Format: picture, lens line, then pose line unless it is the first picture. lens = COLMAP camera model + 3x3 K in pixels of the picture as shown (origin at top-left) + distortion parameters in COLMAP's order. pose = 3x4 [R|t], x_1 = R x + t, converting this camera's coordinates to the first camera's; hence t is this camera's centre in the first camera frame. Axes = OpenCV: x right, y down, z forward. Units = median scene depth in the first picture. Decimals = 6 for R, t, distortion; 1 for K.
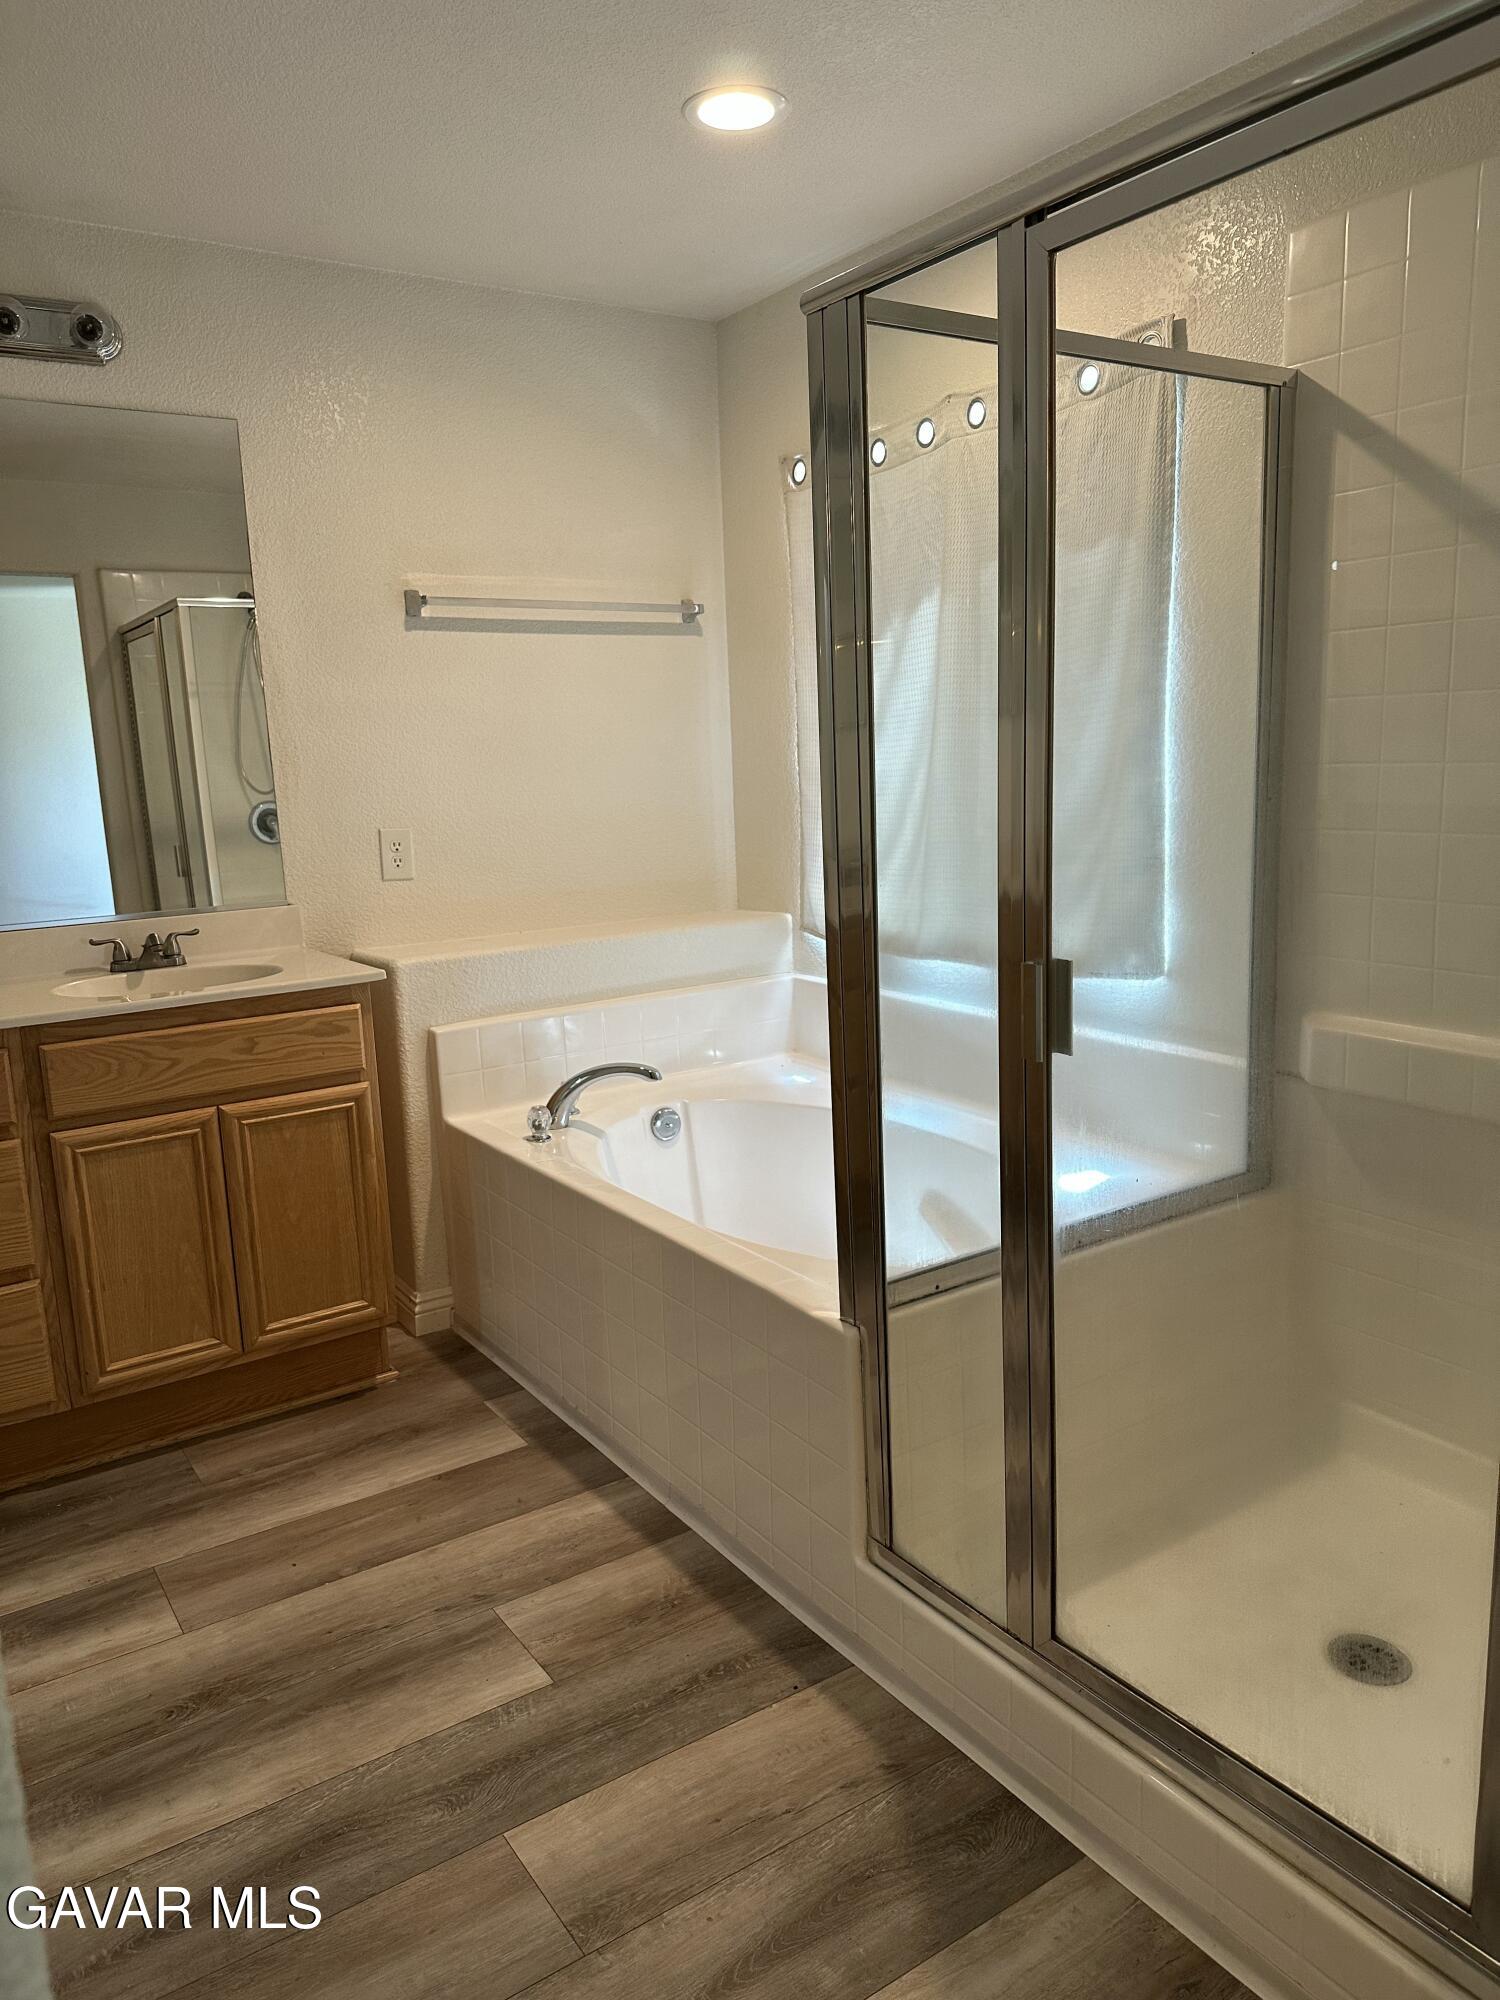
lens RADIAL K [[1412.8, 0, 745.1], [0, 1412.8, 999.3], [0, 0, 1]] dist [0.062044, -0.019096]
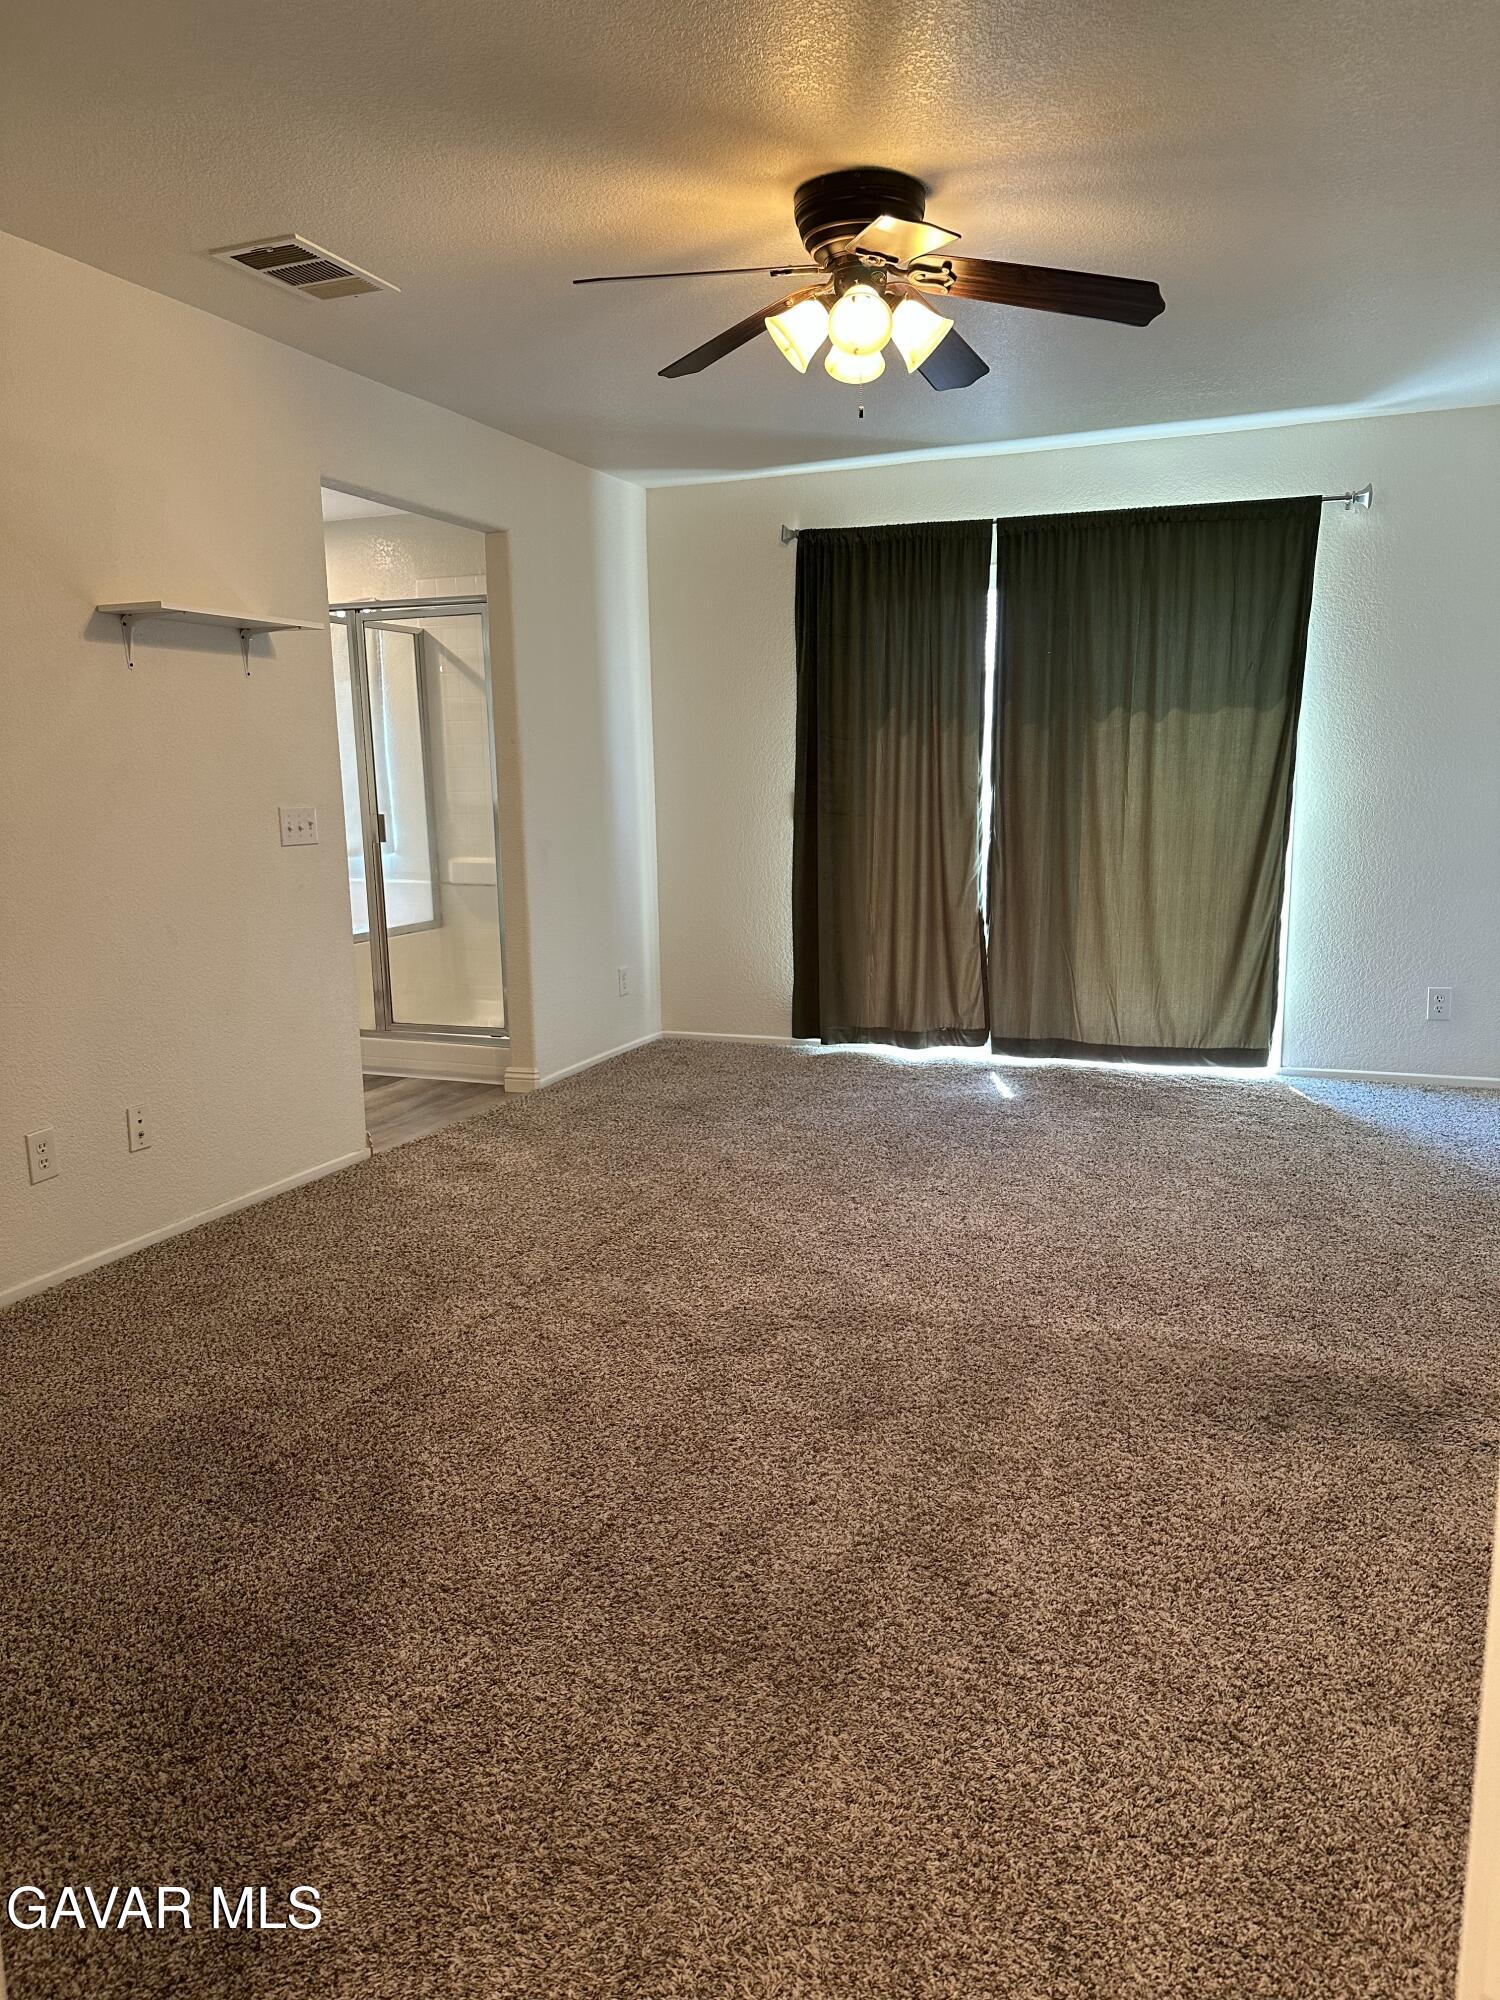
lens RADIAL K [[1412.8, 0, 748.2], [0, 1412.8, 1003.9], [0, 0, 1]] dist [0.062044, -0.019096]
pose [[0.829659, -0.079204, 0.552623, -0.671232], [0.098000, 0.995176, -0.004496, 0.360953], [-0.549601, 0.057887, 0.833419, -1.602436]]
